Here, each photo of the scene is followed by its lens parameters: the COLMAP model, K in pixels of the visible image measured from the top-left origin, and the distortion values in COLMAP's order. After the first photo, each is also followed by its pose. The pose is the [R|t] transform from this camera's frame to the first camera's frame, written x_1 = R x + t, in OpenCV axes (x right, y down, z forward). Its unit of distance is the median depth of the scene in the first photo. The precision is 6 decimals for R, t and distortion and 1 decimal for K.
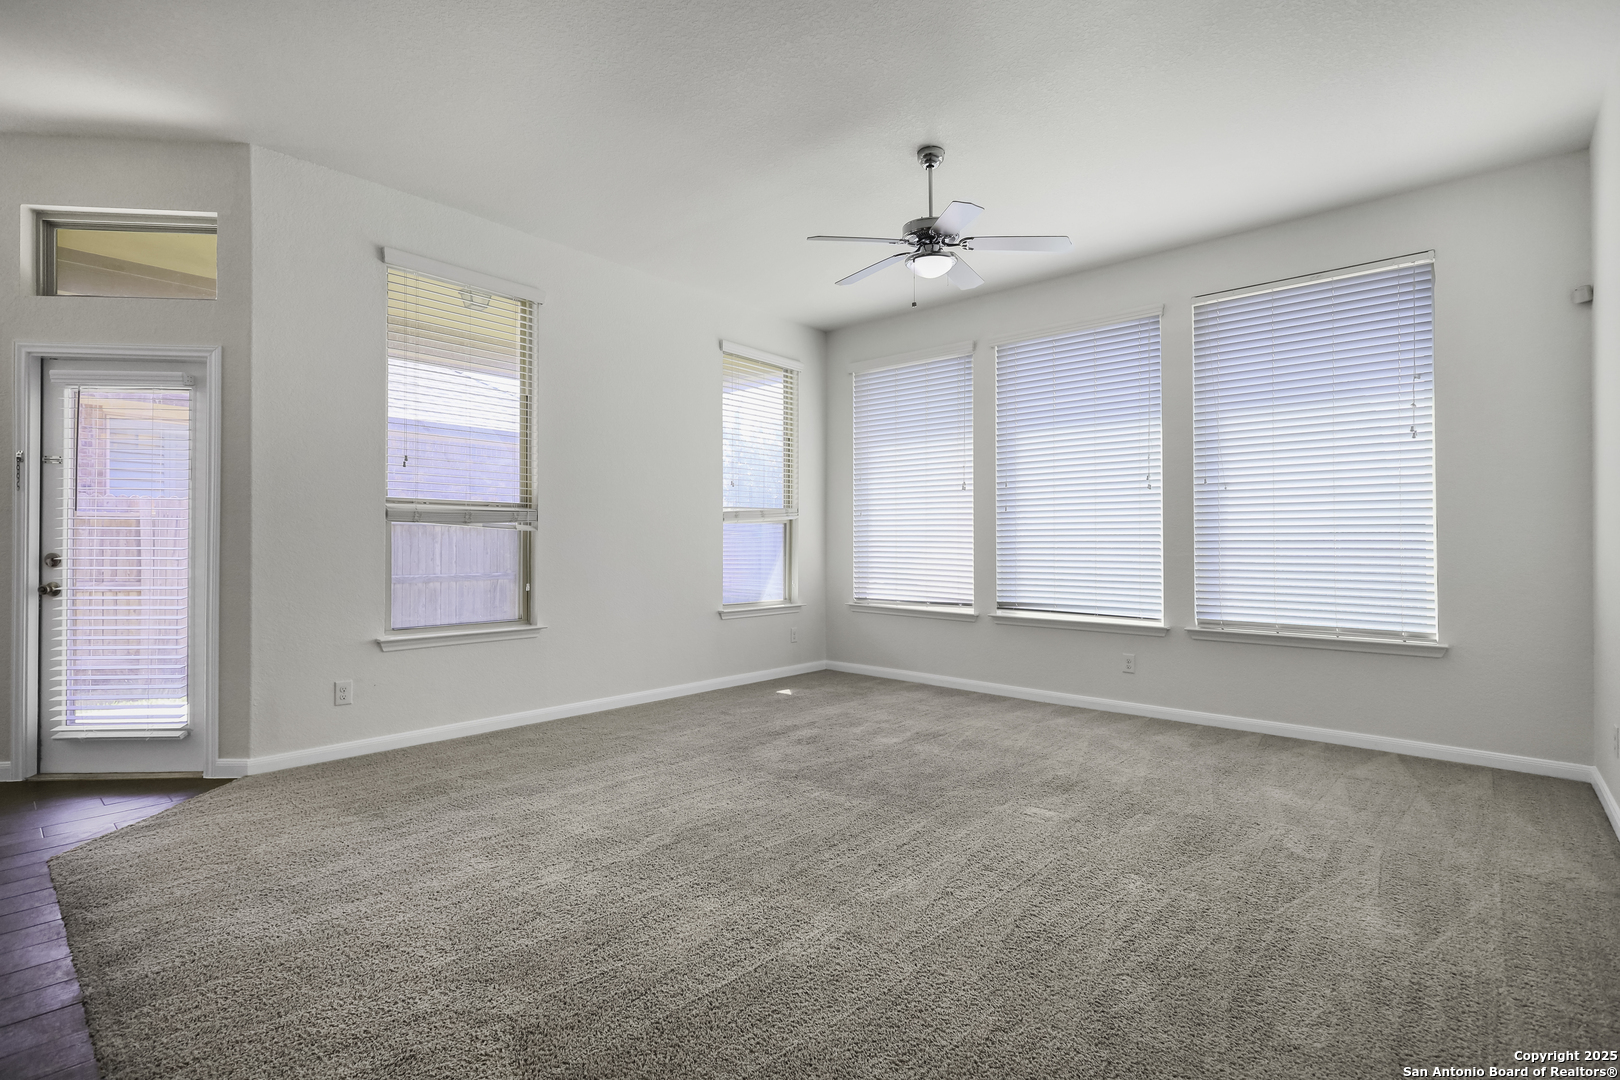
lens RADIAL K [[748.8, 0, 815.2], [0, 748.8, 552.4], [0, 0, 1]] dist [0.000126, -0.000034]
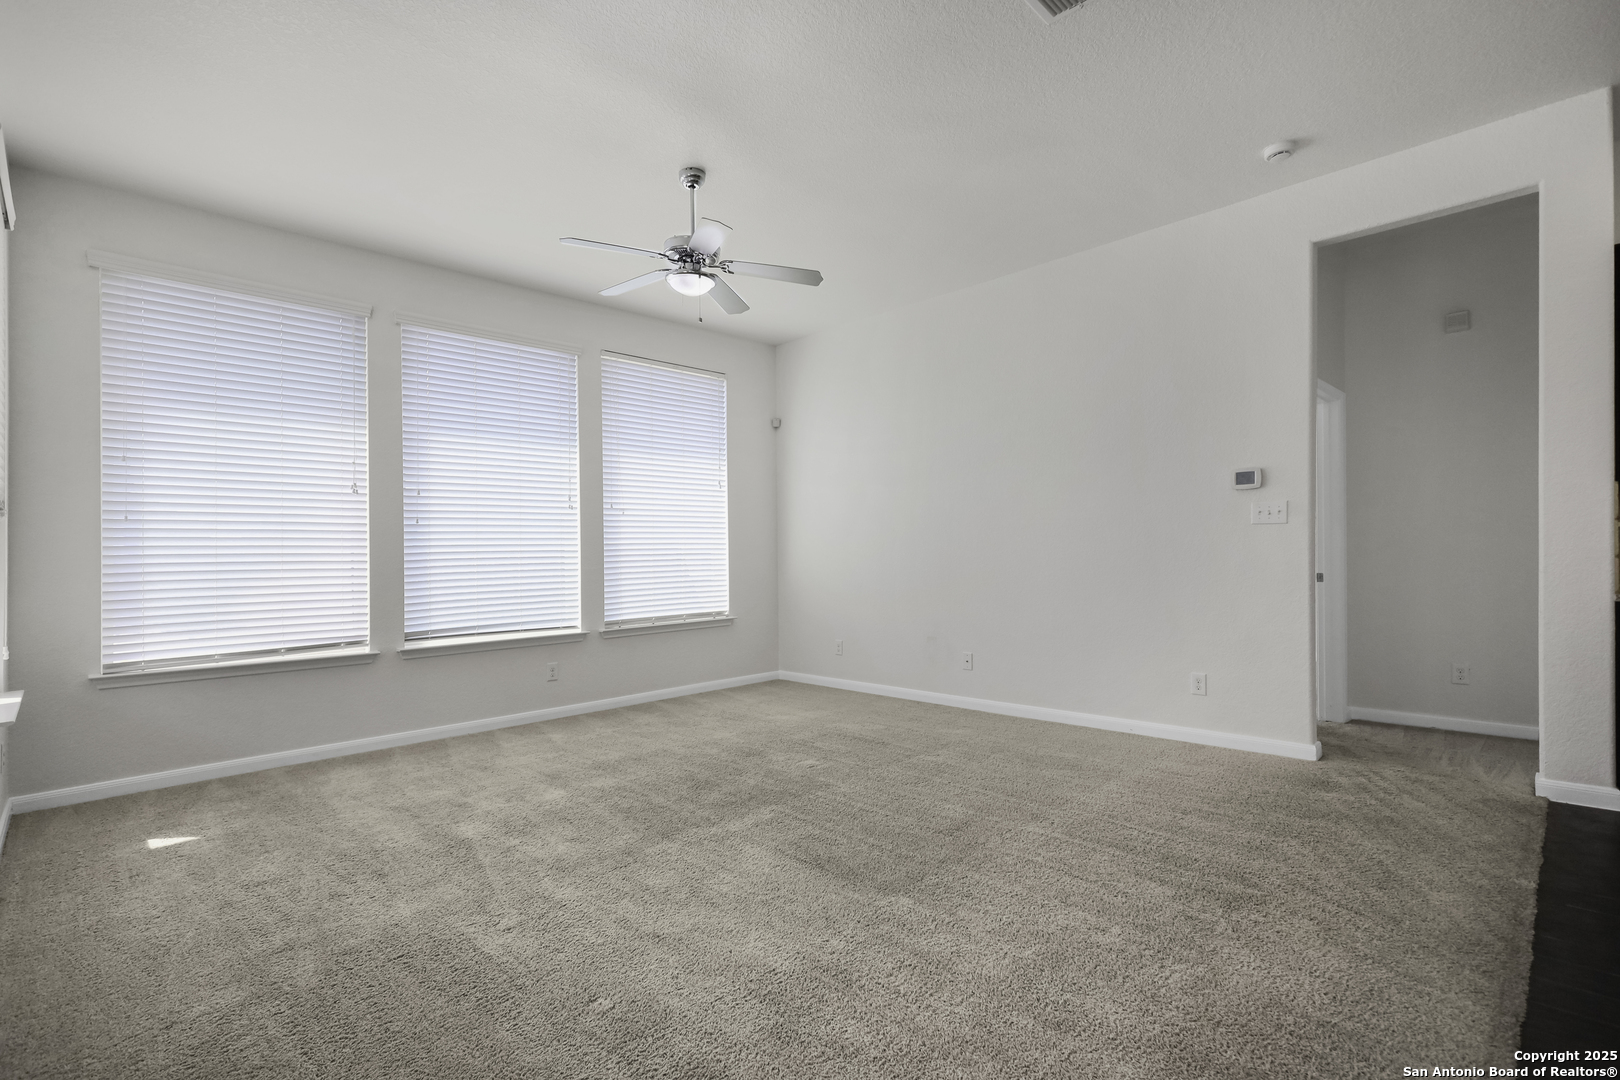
lens RADIAL K [[748.8, 0, 815.2], [0, 748.8, 552.4], [0, 0, 1]] dist [0.000126, -0.000034]
pose [[0.070921, -0.002751, 0.997478, -0.637492], [0.031970, 0.999489, 0.000483, -0.009966], [-0.996969, 0.031855, 0.070973, 0.569967]]
